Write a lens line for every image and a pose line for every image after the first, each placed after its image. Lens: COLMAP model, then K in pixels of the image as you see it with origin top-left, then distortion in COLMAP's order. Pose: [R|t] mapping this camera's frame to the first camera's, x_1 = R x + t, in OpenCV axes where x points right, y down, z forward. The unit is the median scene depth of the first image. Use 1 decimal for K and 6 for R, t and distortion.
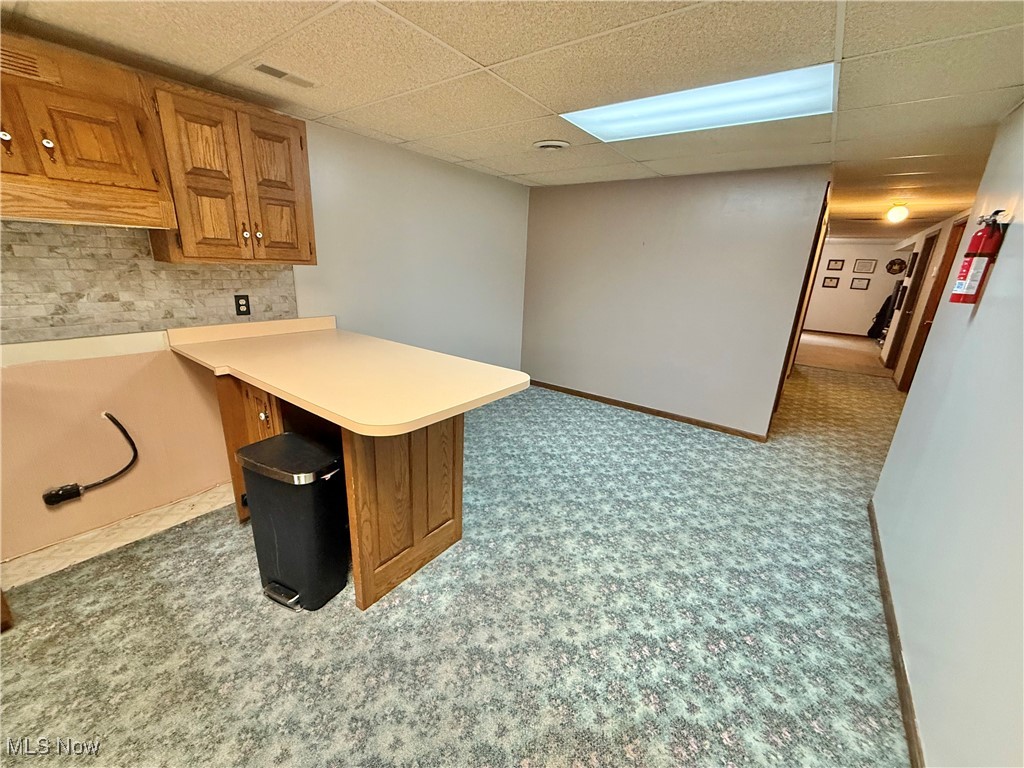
lens RADIAL K [[409.9, 0, 506.7], [0, 409.9, 385.3], [0, 0, 1]] dist [0.004429, 0.000747]
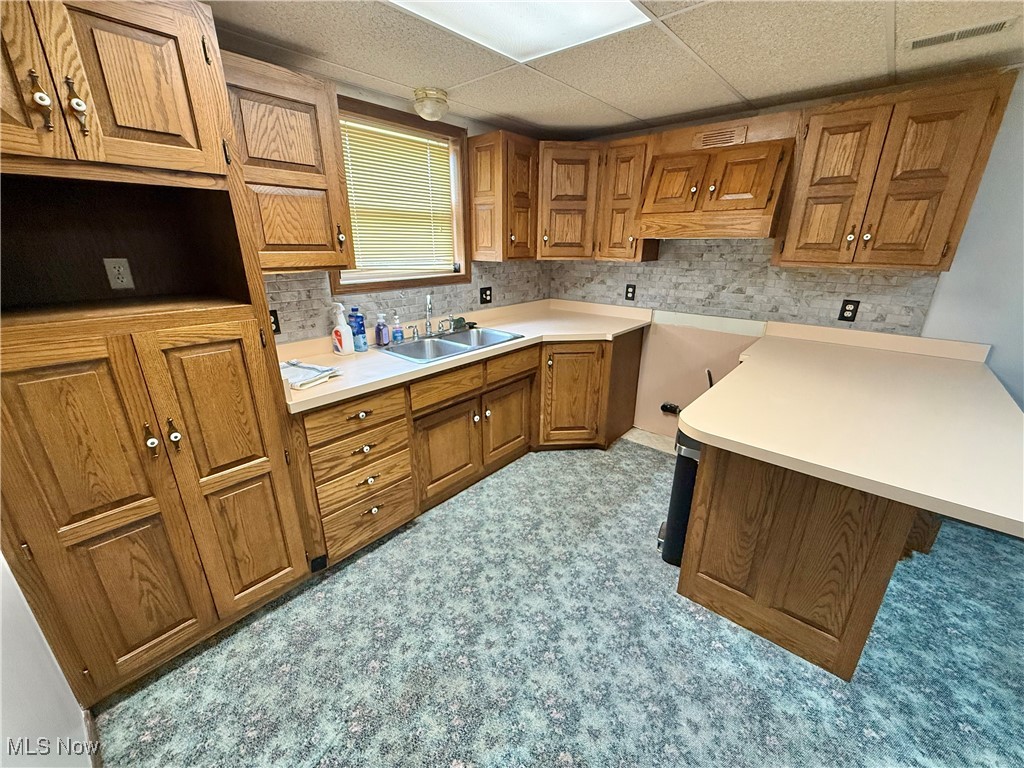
lens RADIAL K [[409.9, 0, 508.2], [0, 409.9, 383.7], [0, 0, 1]] dist [0.004429, 0.000747]
pose [[-0.071356, 0.287190, -0.955212, 0.508678], [-0.299939, 0.907152, 0.295146, -0.115318], [0.951286, 0.307566, 0.021409, 0.371912]]
